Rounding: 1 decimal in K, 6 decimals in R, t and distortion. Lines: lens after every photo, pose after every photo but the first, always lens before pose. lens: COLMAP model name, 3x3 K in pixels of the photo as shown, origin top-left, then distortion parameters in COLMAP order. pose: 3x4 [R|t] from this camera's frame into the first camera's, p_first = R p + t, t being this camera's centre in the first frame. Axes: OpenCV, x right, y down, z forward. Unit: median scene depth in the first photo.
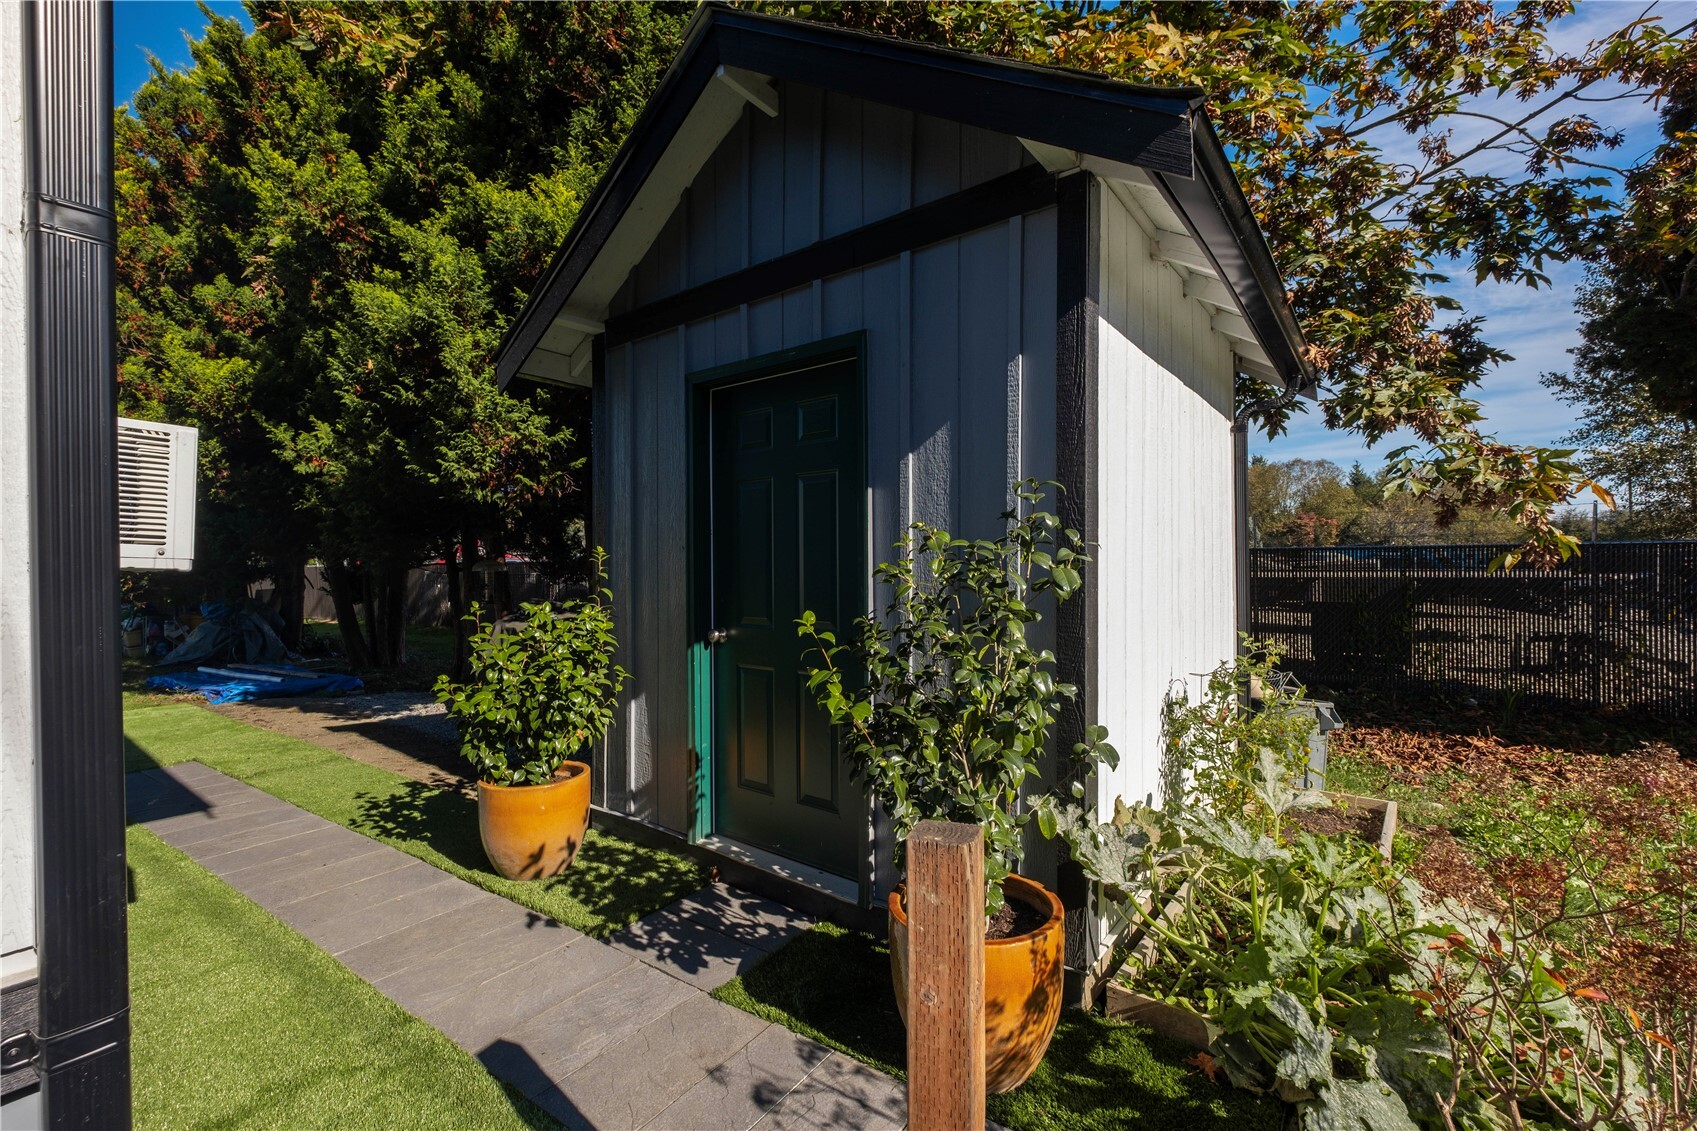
lens RADIAL K [[721.6, 0, 848.5], [0, 721.6, 565.5], [0, 0, 1]] dist [0.008822, -0.006309]
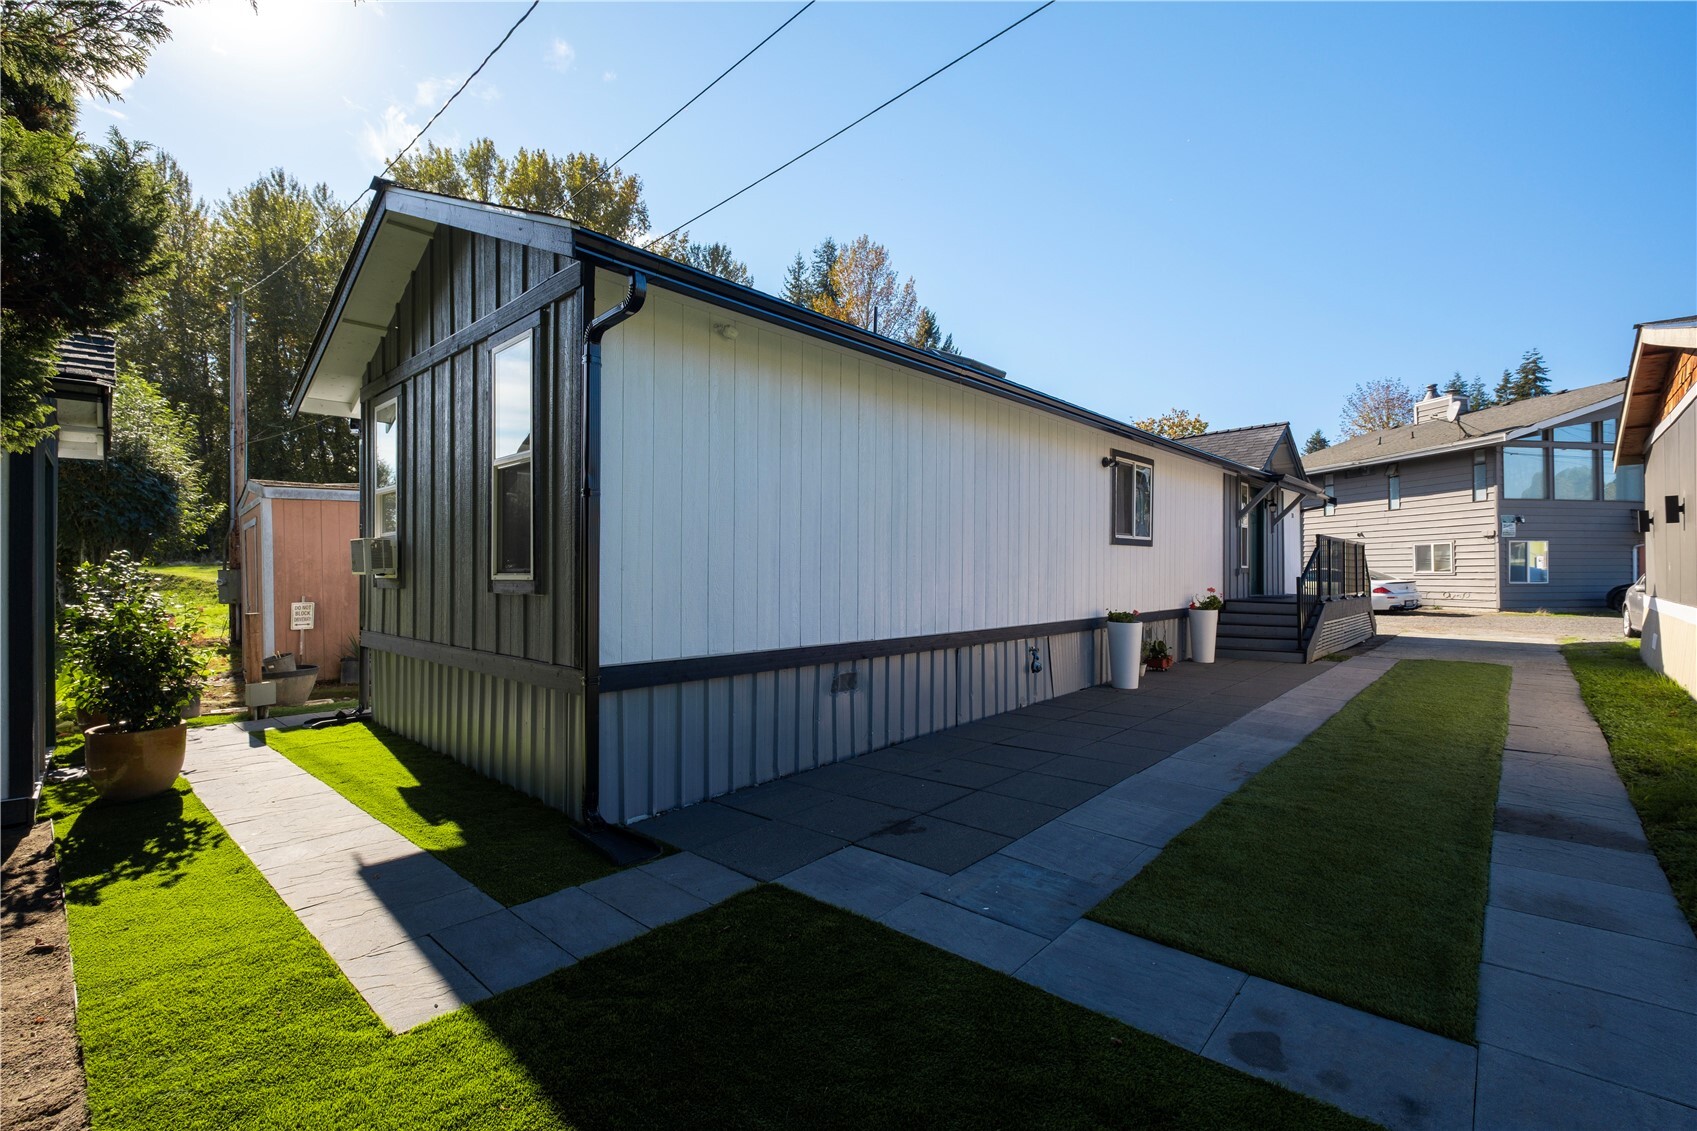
lens RADIAL K [[721.6, 0, 848.5], [0, 721.6, 565.5], [0, 0, 1]] dist [0.008822, -0.006309]
pose [[-0.994082, 0.003239, 0.108582, -1.416153], [0.003005, 0.999993, -0.002312, -0.003081], [-0.108589, -0.001972, -0.994085, 1.630753]]
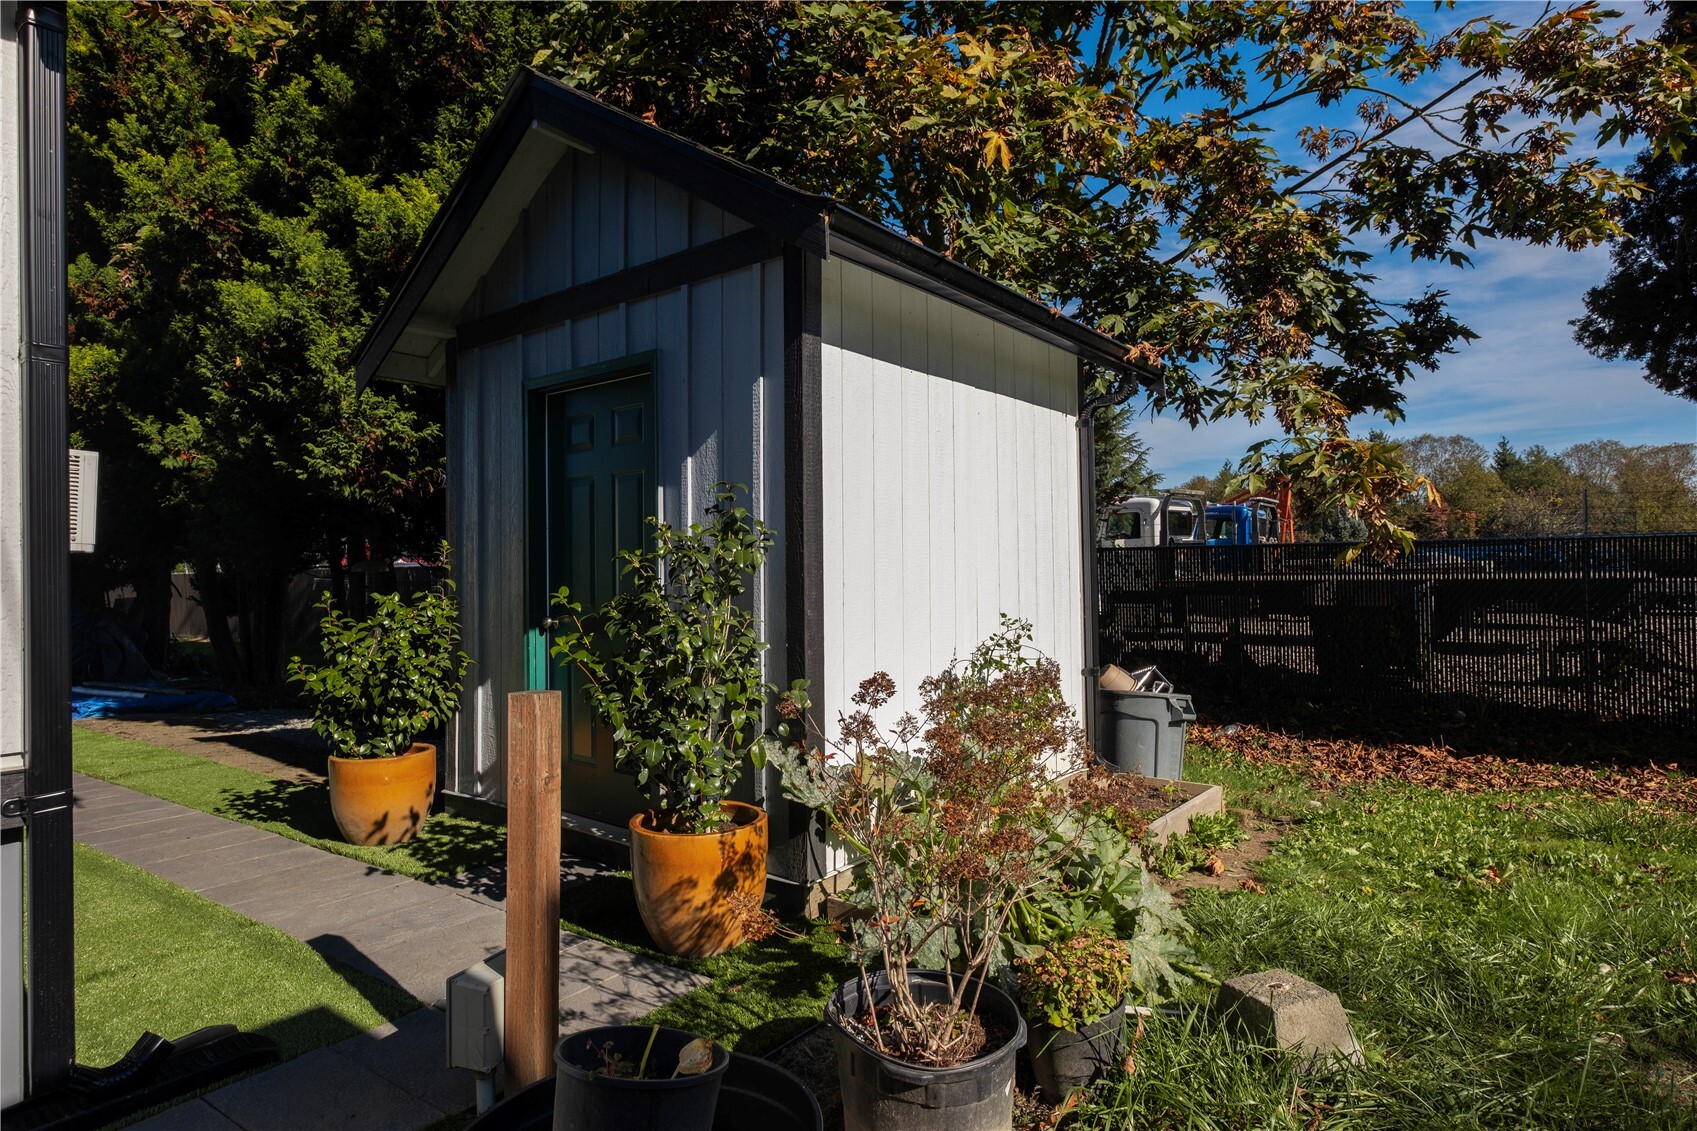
lens RADIAL K [[924.3, 0, 849.2], [0, 924.3, 562.3], [0, 0, 1]] dist [0.003845, 0.000522]
pose [[0.999915, -0.003714, -0.012471, 0.205302], [0.003565, 0.999922, -0.011931, 0.018347], [0.012515, 0.011885, 0.999851, -0.274771]]
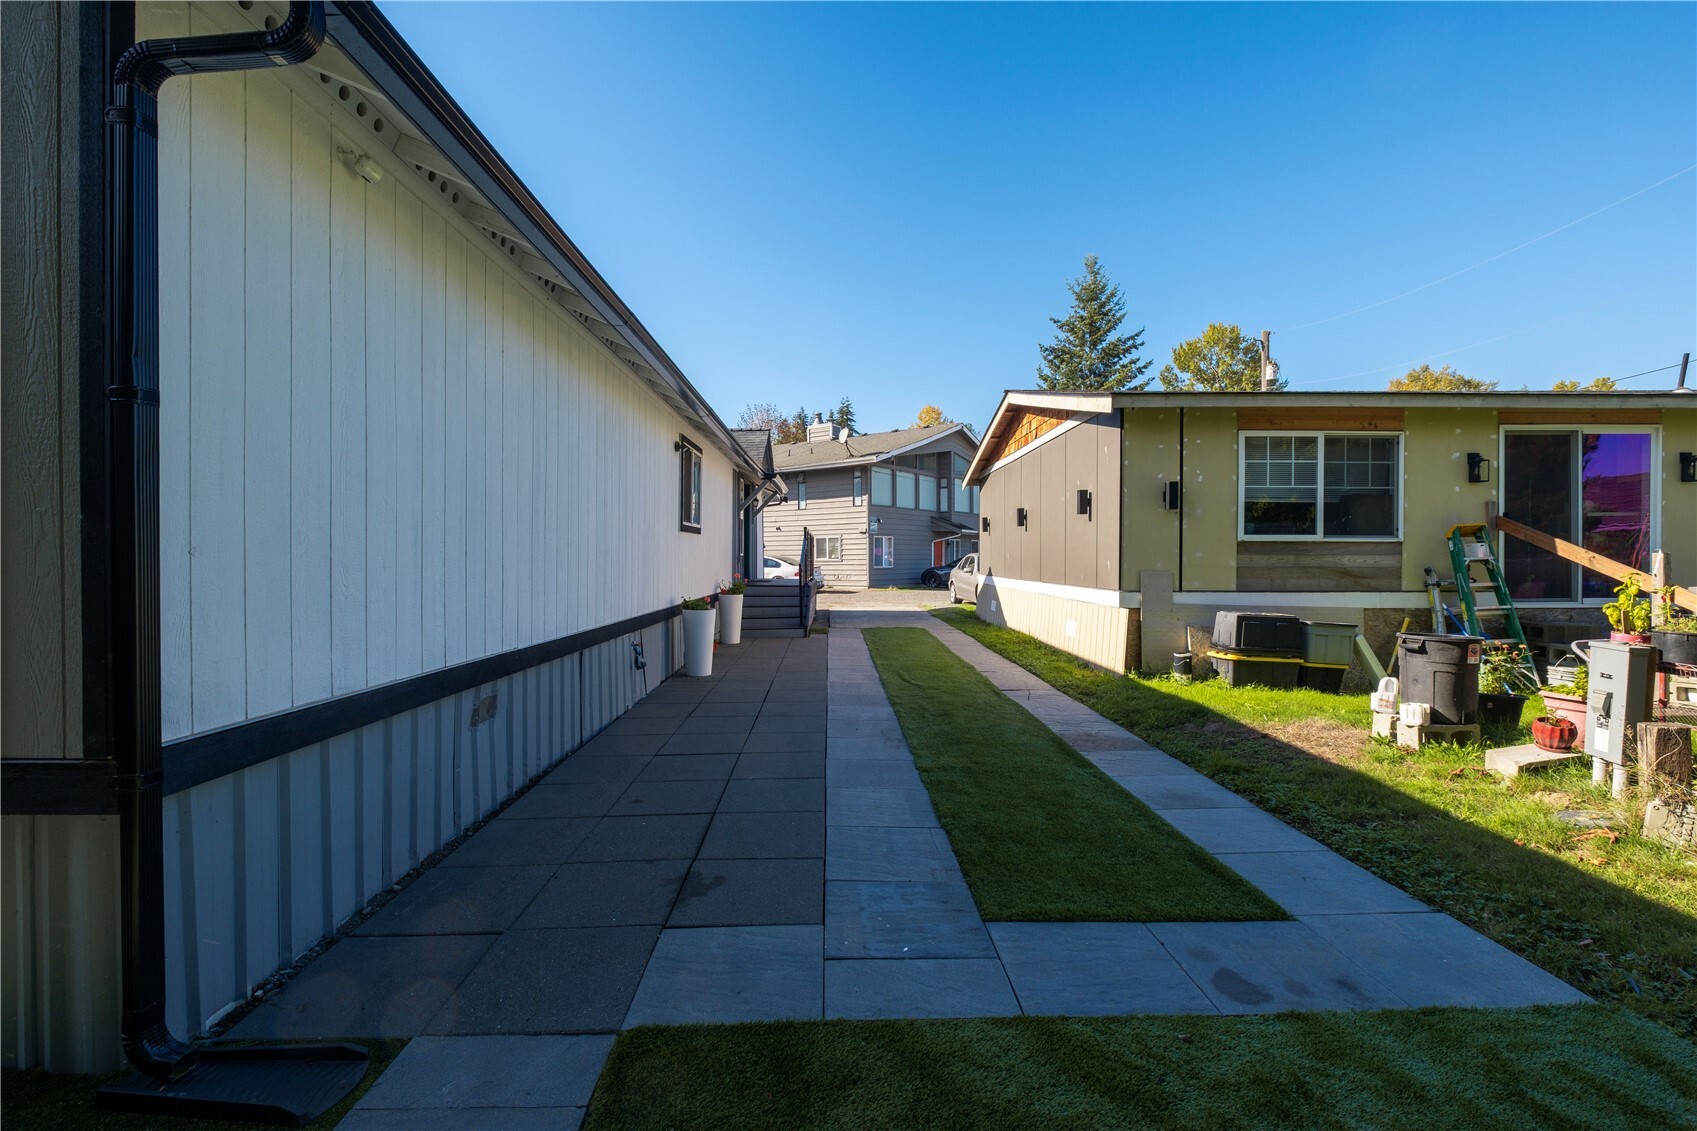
lens RADIAL K [[721.6, 0, 848.5], [0, 721.6, 565.5], [0, 0, 1]] dist [0.008822, -0.006309]
pose [[-0.810129, 0.008221, -0.586195, -1.108850], [-0.001211, 0.999876, 0.015697, -0.001290], [0.586251, 0.013426, -0.810018, 1.395752]]
